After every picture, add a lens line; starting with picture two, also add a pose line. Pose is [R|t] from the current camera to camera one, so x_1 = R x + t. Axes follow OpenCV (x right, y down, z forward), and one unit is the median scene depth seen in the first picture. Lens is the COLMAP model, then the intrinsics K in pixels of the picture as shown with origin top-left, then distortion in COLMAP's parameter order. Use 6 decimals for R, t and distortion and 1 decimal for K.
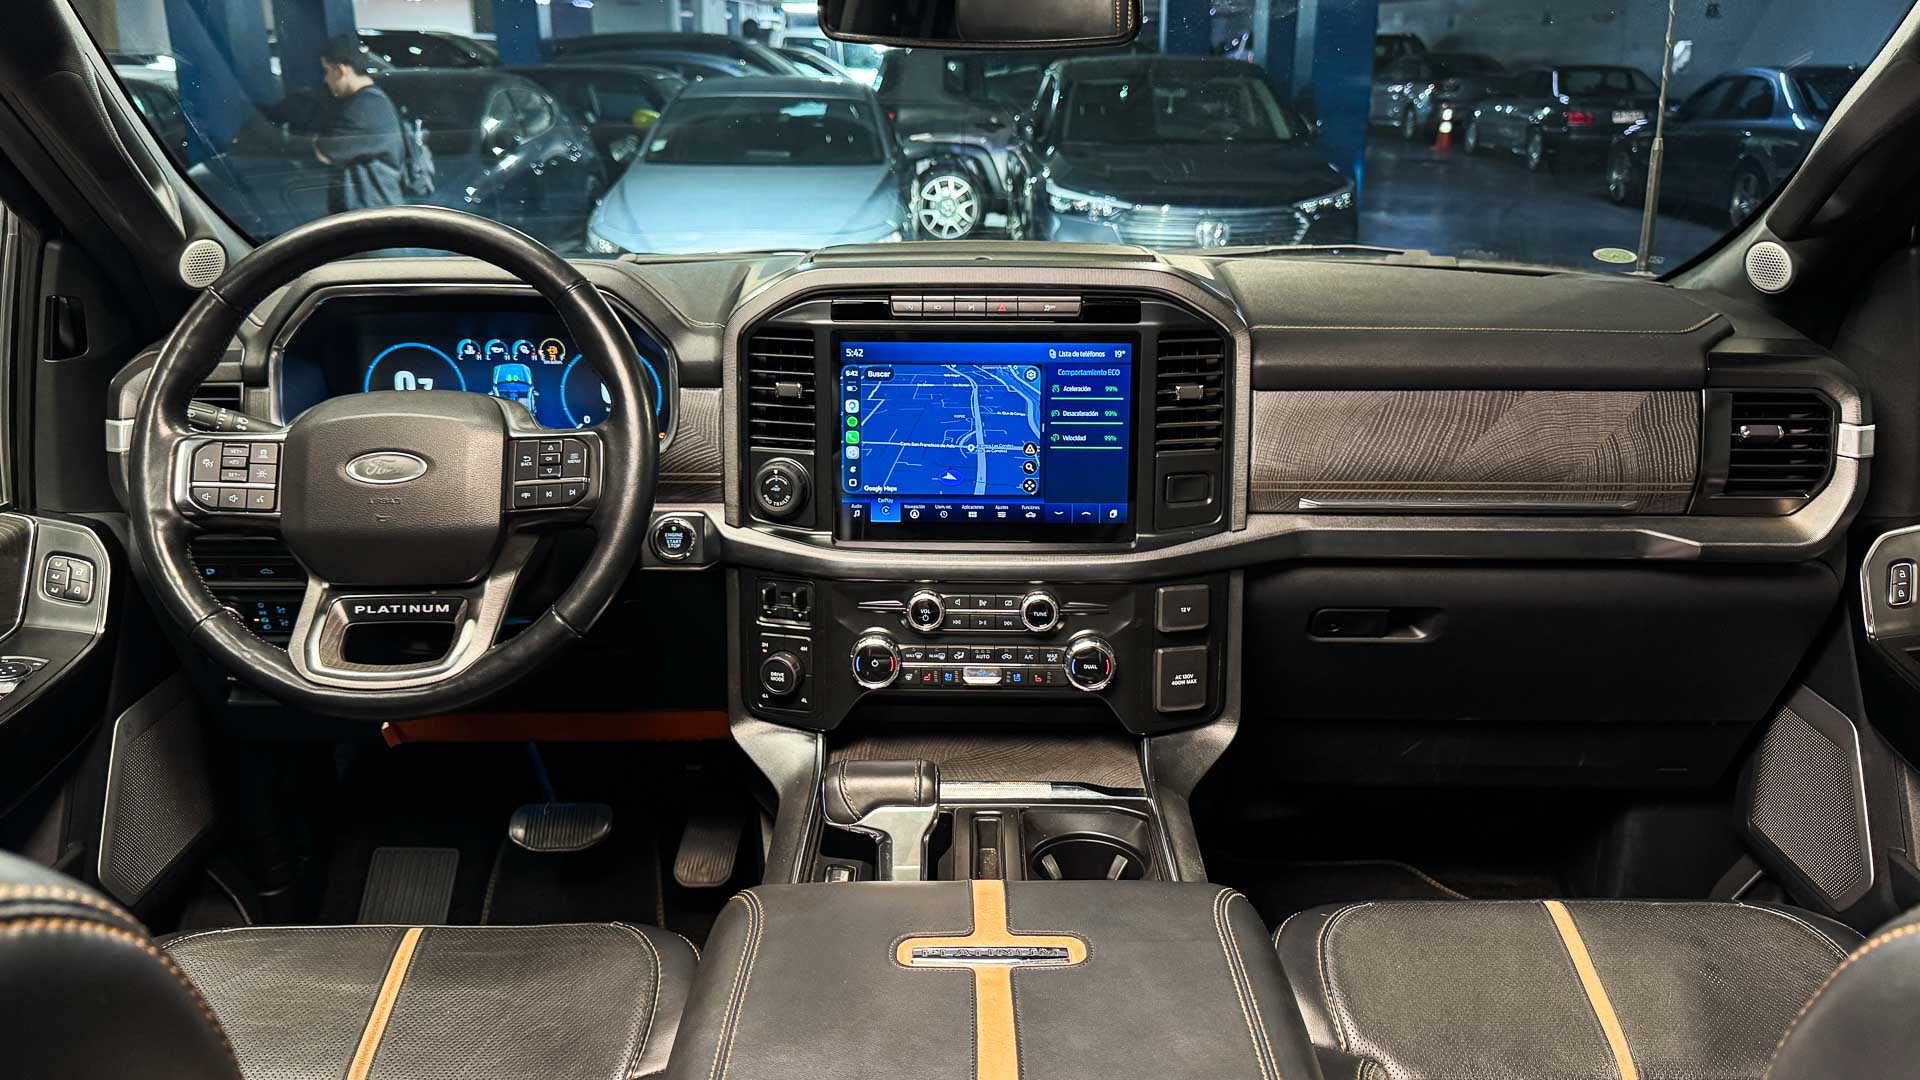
lens RADIAL K [[1548.8, 0, 965.5], [0, 1548.8, 555.5], [0, 0, 1]] dist [0.101918, -0.161165]
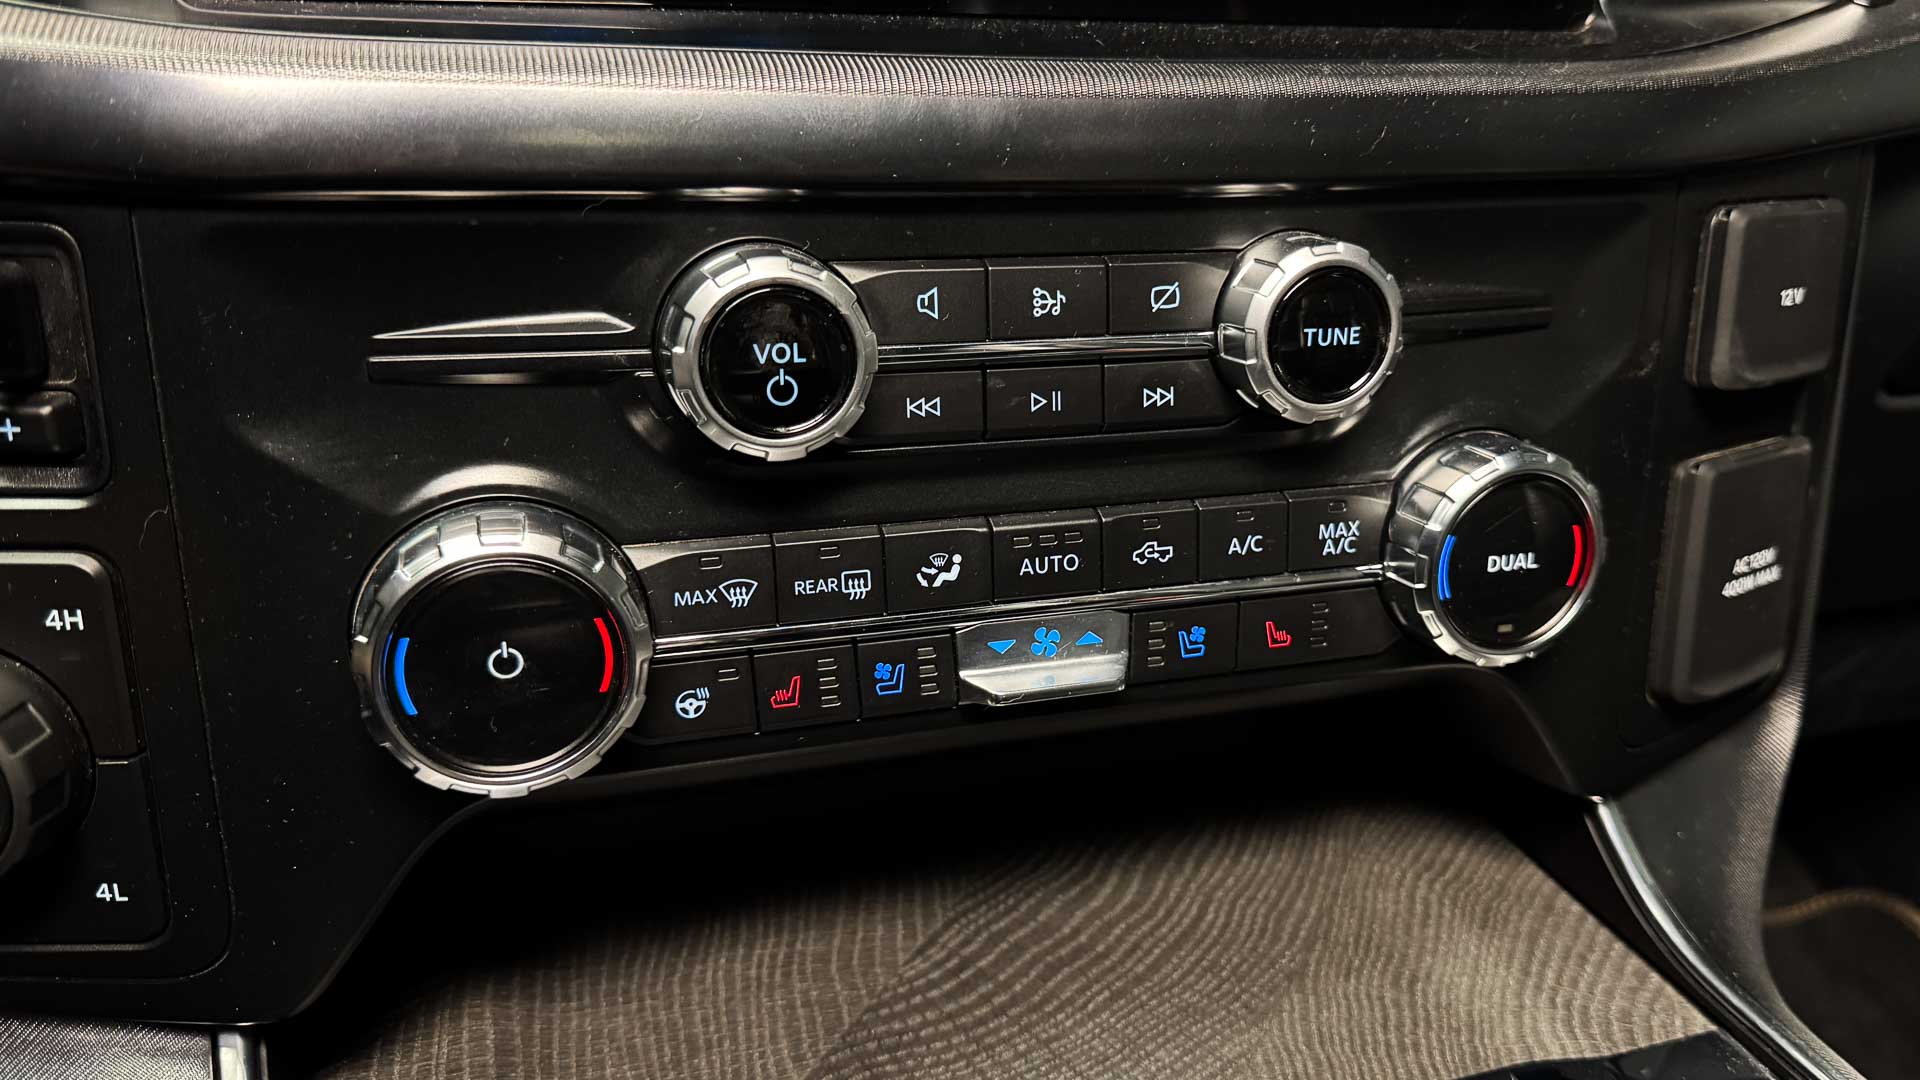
lens RADIAL K [[1548.8, 0, 1052.3], [0, 1548.8, 537.5], [0, 0, 1]] dist [0.101918, -0.161165]
pose [[0.933708, -0.095431, 0.345083, -0.060241], [0.064119, 0.992811, 0.101068, 0.040140], [-0.352247, -0.072241, 0.933115, 0.799864]]
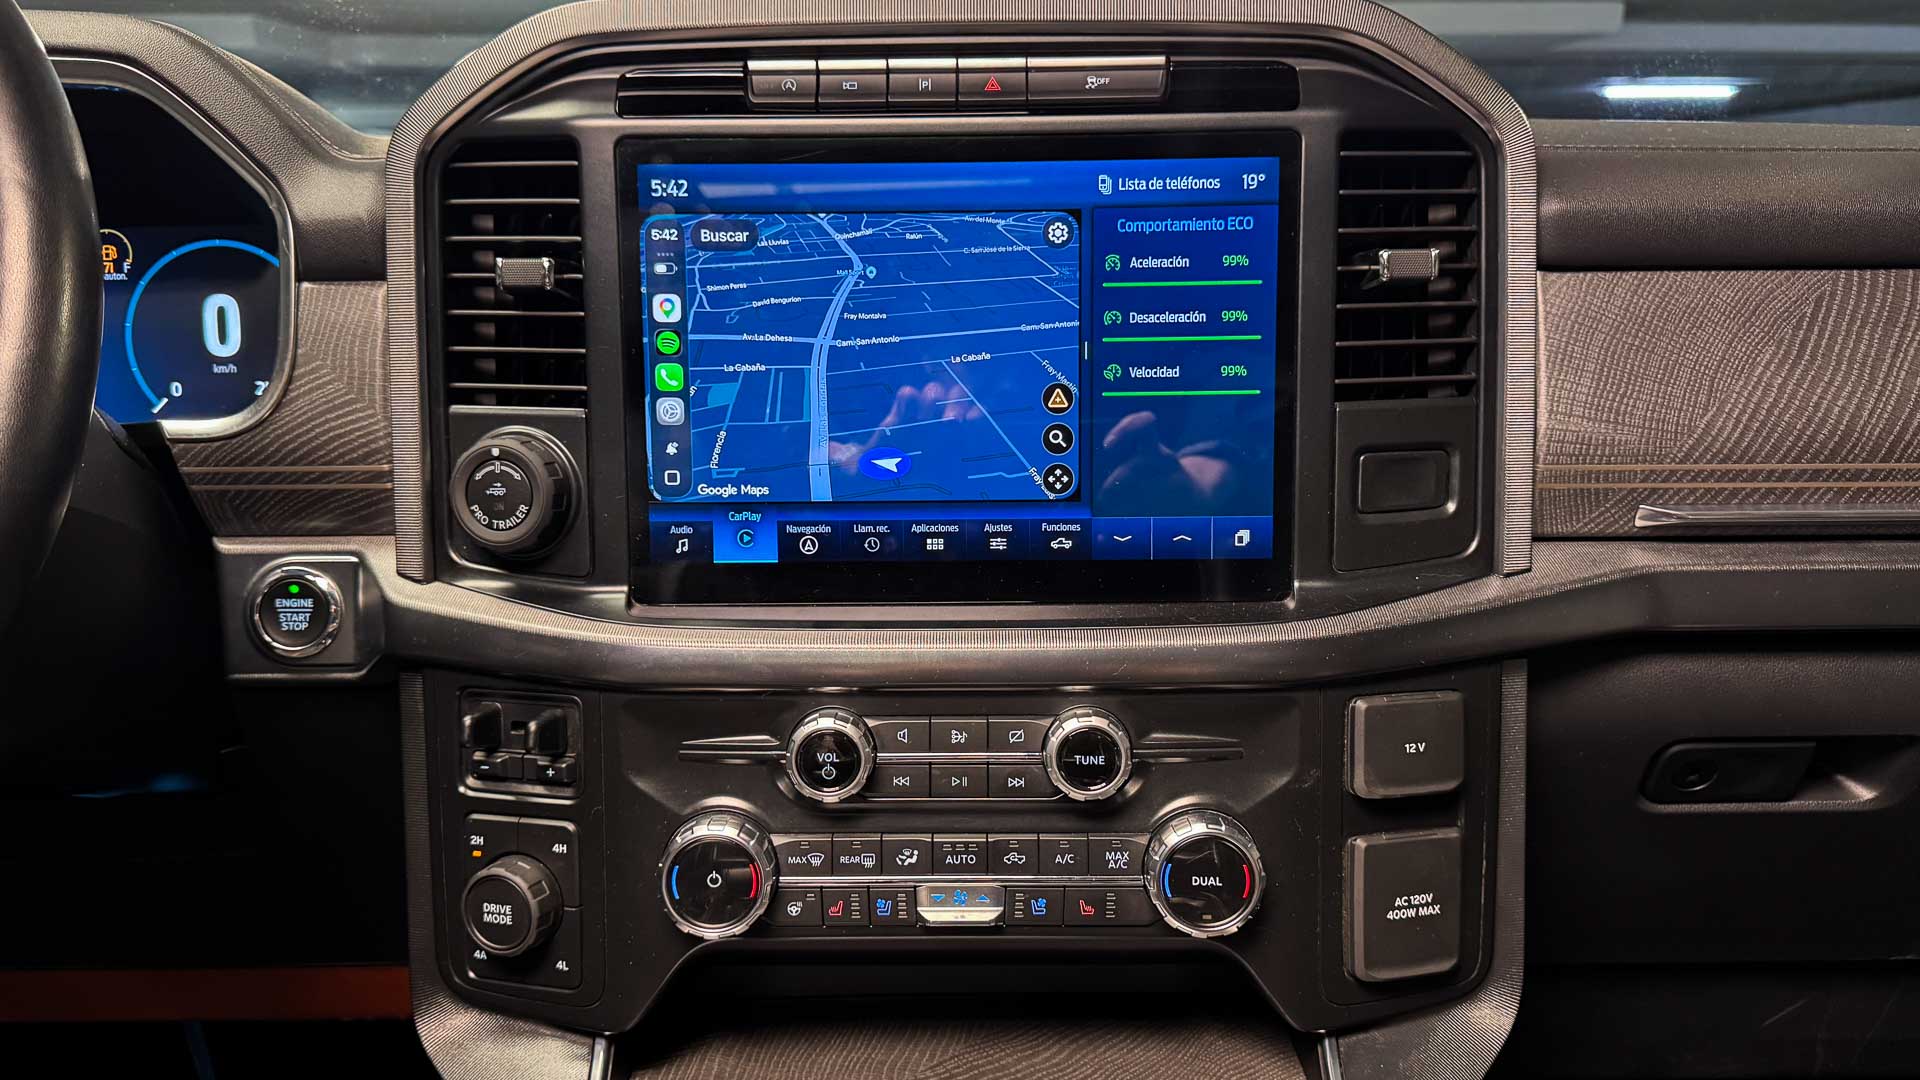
lens RADIAL K [[1548.8, 0, 971.5], [0, 1548.8, 551.4], [0, 0, 1]] dist [0.101918, -0.161165]
pose [[0.999757, -0.012441, 0.018174, 0.007188], [0.014191, 0.994926, -0.099608, 0.021745], [-0.016843, 0.099841, 0.994861, 0.546303]]
